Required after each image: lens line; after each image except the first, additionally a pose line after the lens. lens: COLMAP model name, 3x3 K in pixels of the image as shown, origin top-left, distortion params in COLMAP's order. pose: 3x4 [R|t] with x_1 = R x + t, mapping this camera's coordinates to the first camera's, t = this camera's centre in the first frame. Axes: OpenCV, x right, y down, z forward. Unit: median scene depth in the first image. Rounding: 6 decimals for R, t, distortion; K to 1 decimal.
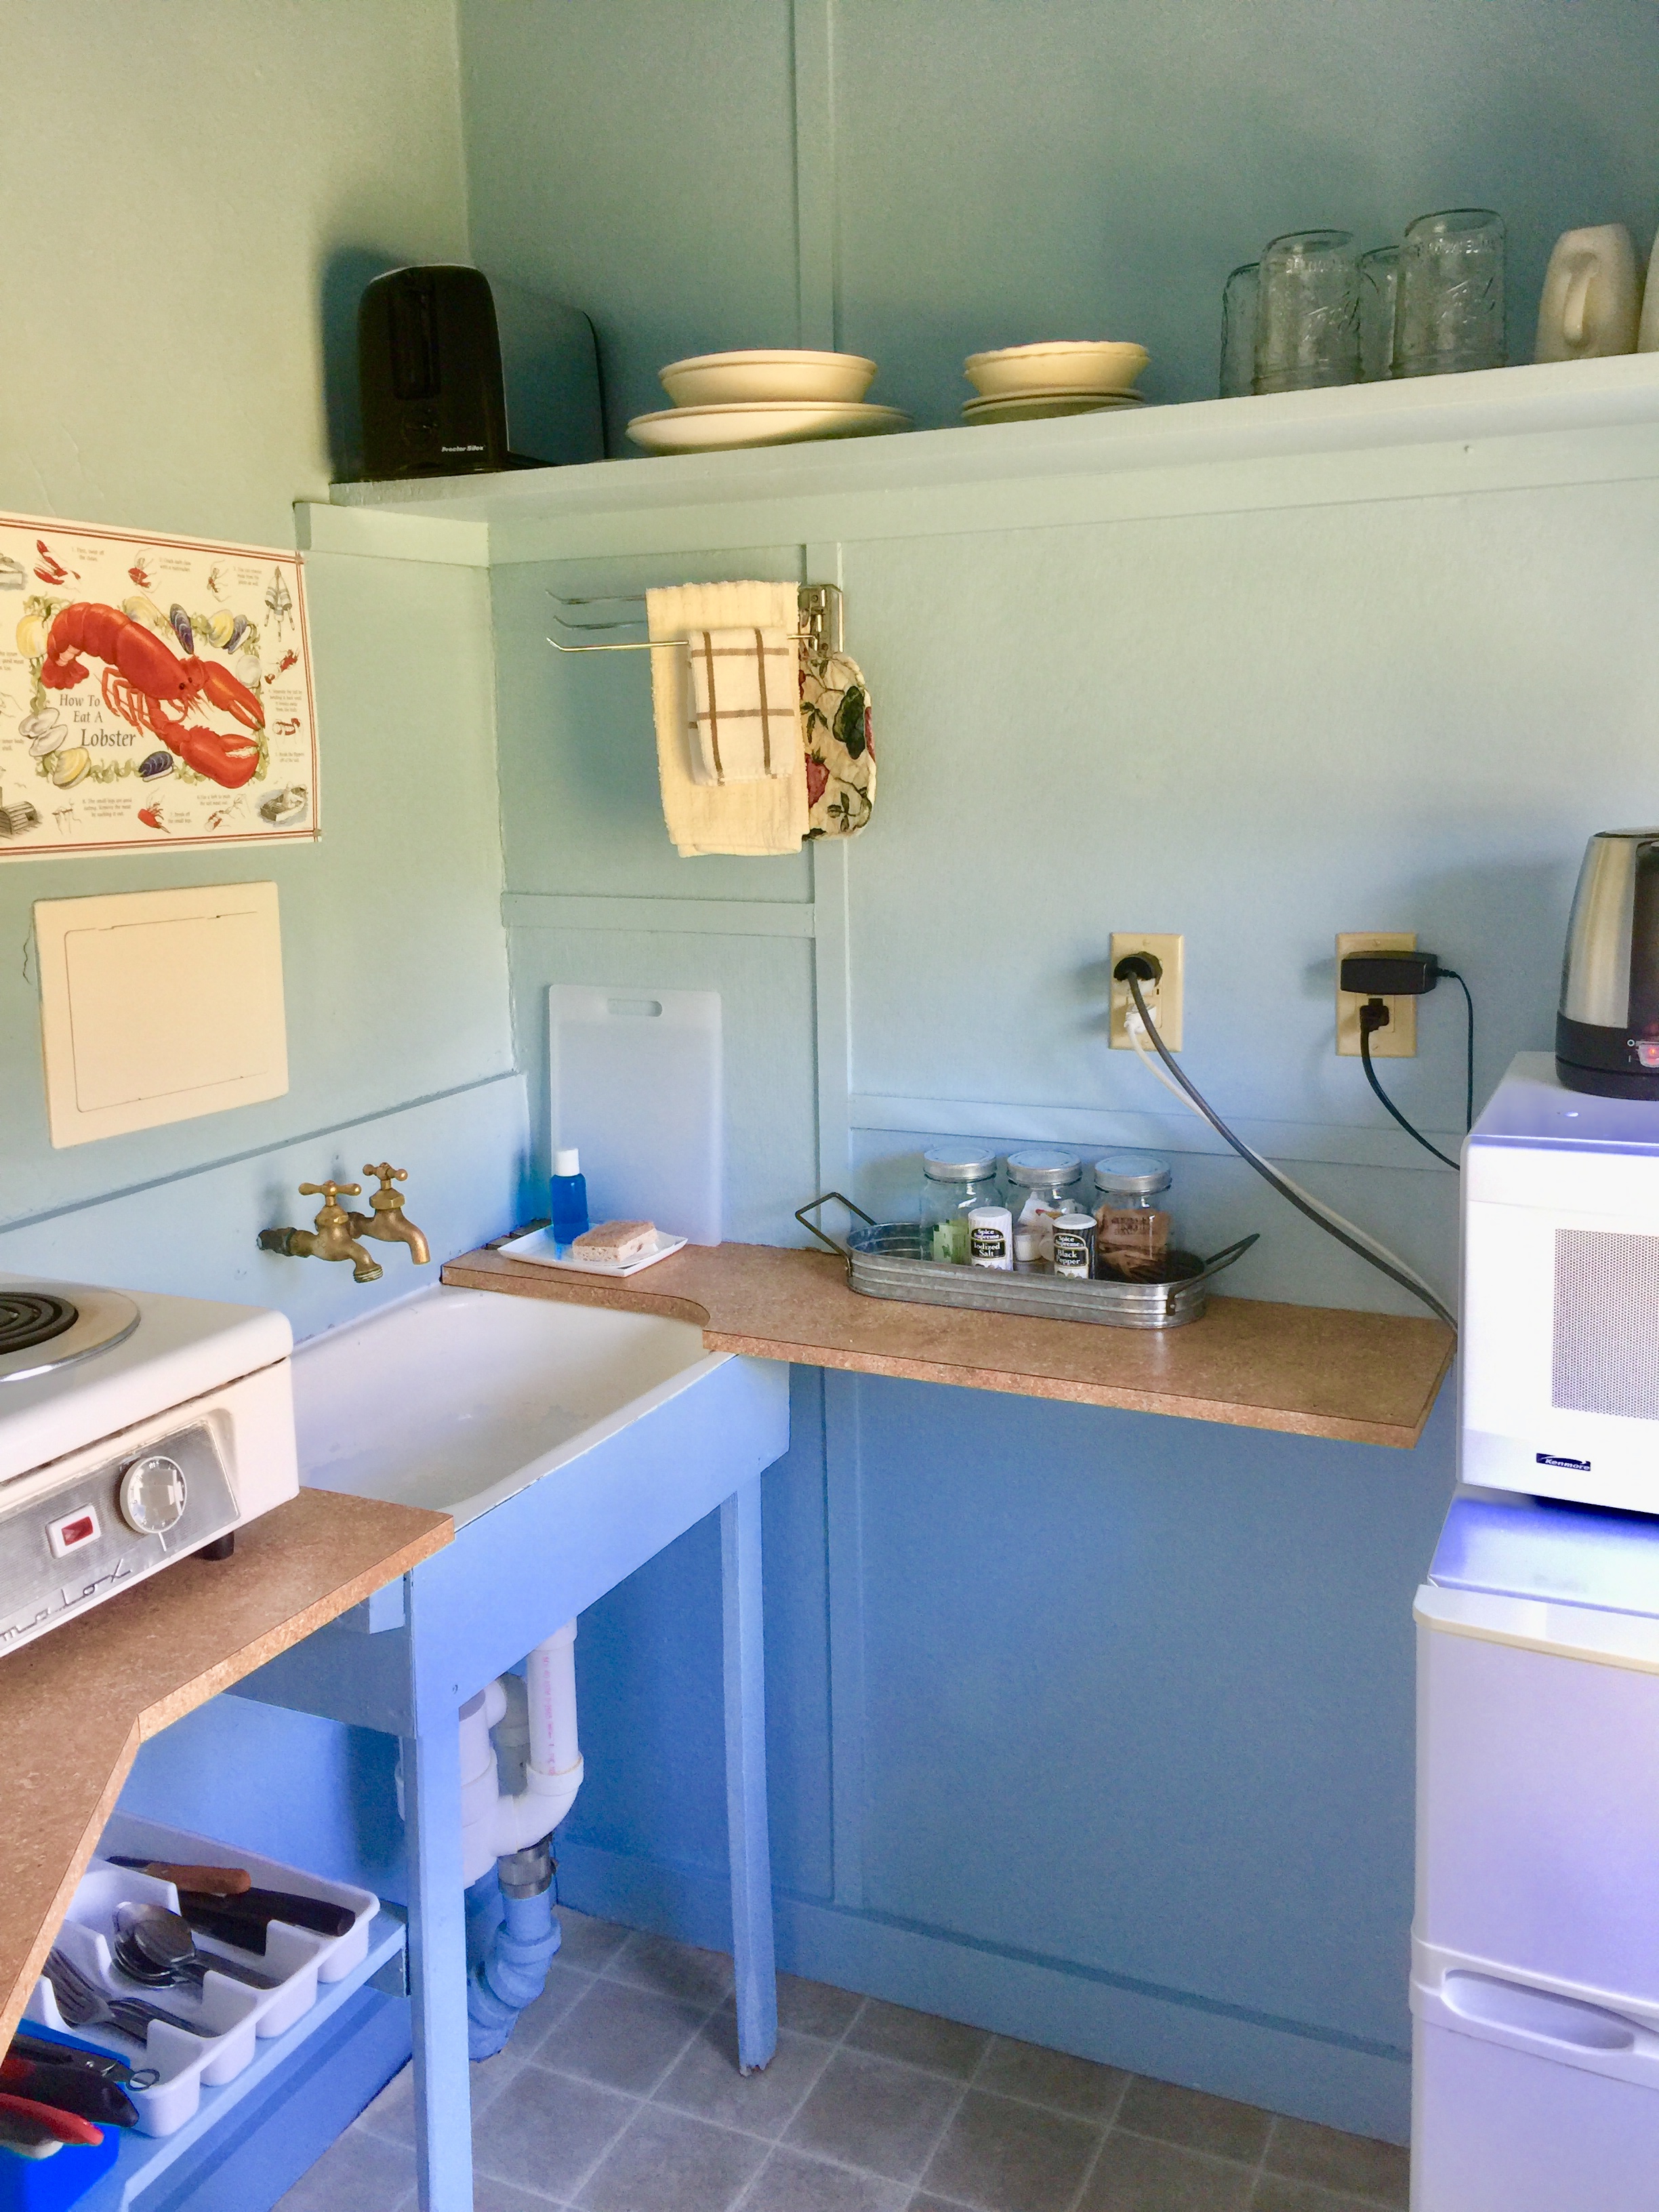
lens RADIAL K [[1879.2, 0, 830.8], [0, 1879.2, 1110.0], [0, 0, 1]] dist [0.058712, -0.029202]
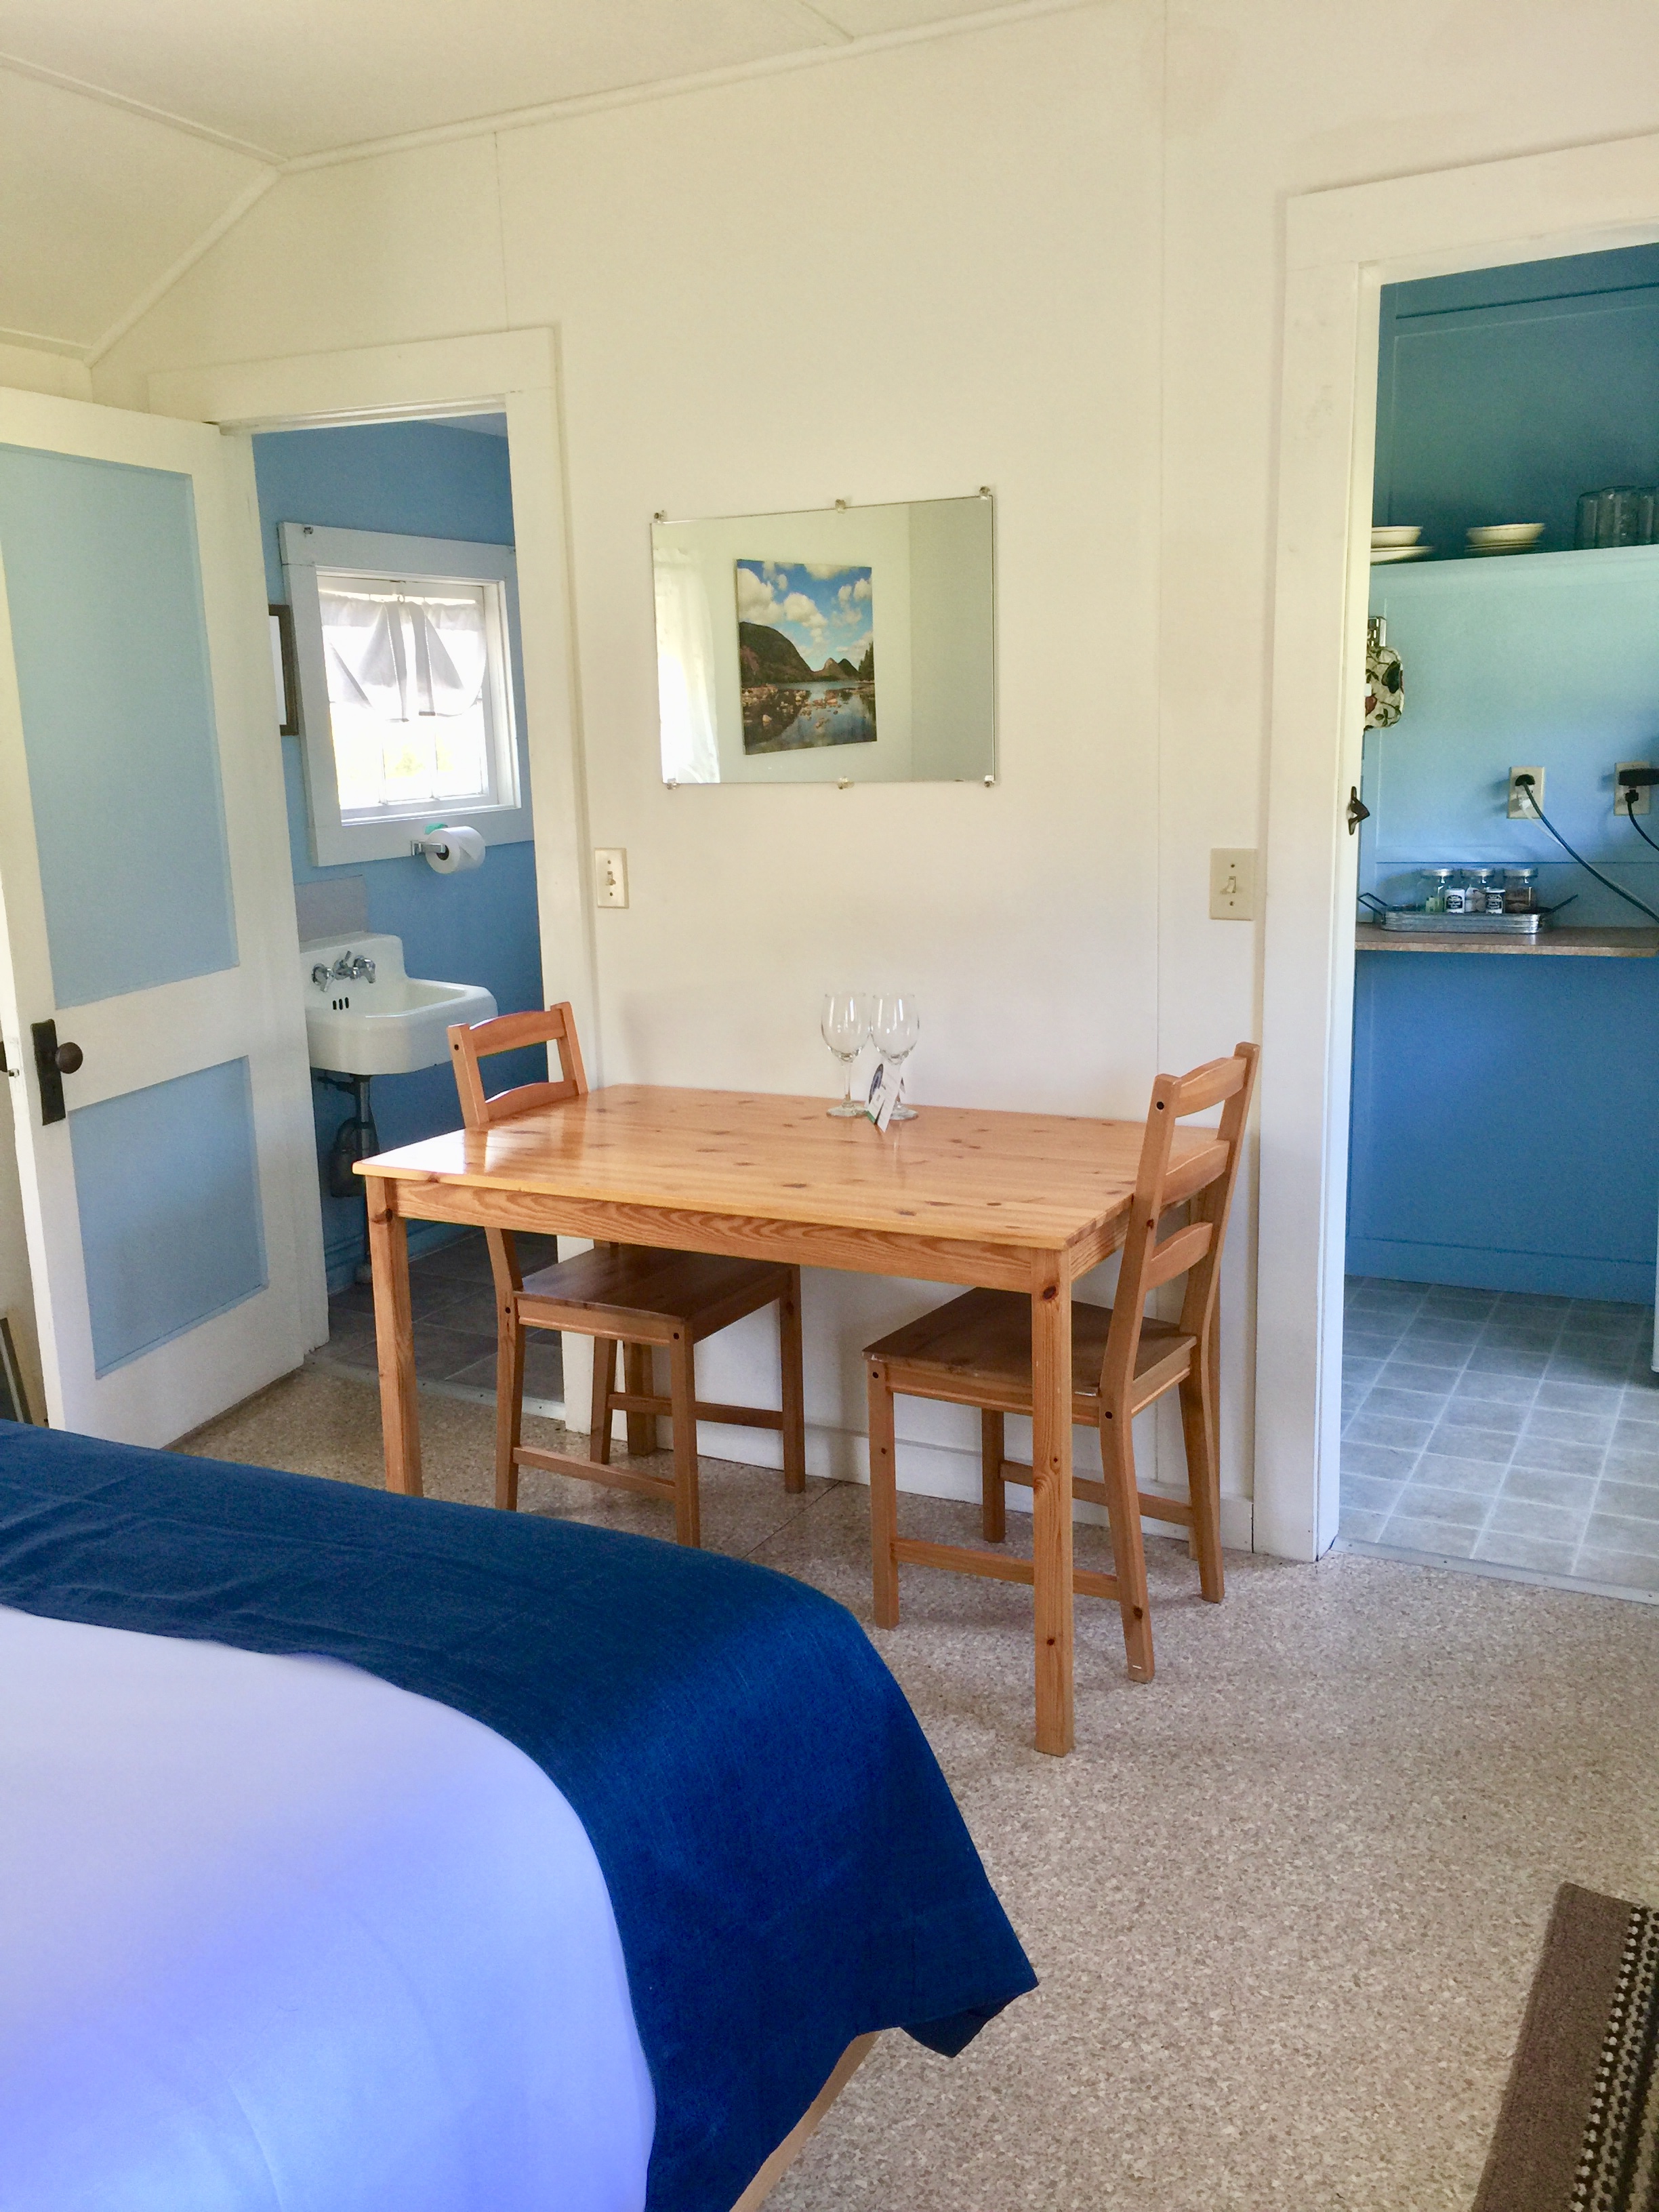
lens RADIAL K [[1879.2, 0, 830.4], [0, 1879.2, 1099.8], [0, 0, 1]] dist [0.058712, -0.029202]
pose [[0.998809, 0.002573, -0.048722, -0.566550], [-0.002313, 0.999983, 0.005397, 0.301345], [0.048735, -0.005278, 0.998798, -1.354754]]
